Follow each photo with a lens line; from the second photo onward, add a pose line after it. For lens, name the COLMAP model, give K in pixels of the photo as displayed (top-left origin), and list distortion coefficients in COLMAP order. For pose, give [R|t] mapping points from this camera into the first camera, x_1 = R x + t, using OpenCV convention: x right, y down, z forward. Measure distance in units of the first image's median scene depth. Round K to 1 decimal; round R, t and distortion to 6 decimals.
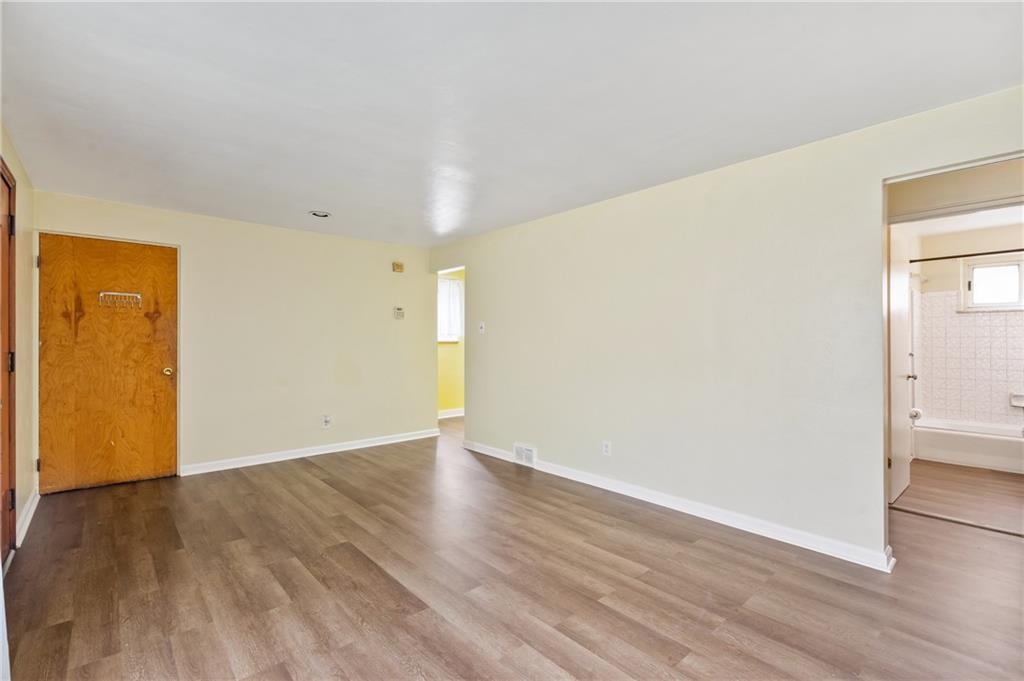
lens RADIAL K [[470.8, 0, 503.6], [0, 470.8, 342.3], [0, 0, 1]] dist [-0.000918, 0.000423]
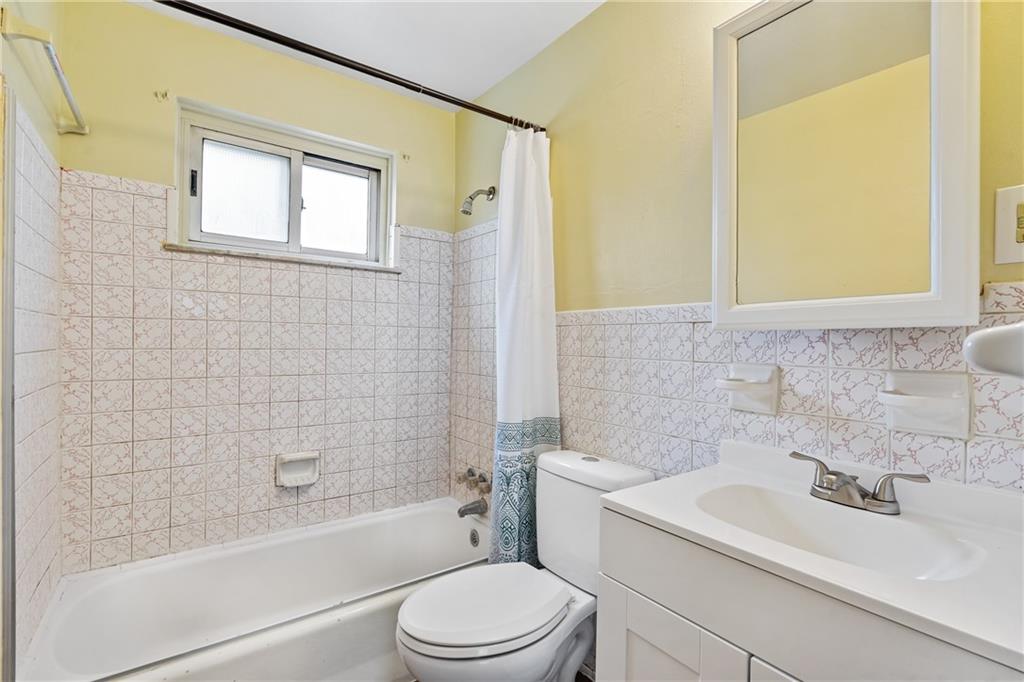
lens RADIAL K [[470.8, 0, 509.4], [0, 470.8, 343.1], [0, 0, 1]] dist [-0.000918, 0.000423]
pose [[0.080189, 0.003214, 0.996775, 0.651052], [-0.012092, 0.999924, -0.002252, 0.005418], [-0.996706, -0.011873, 0.080221, 0.733274]]
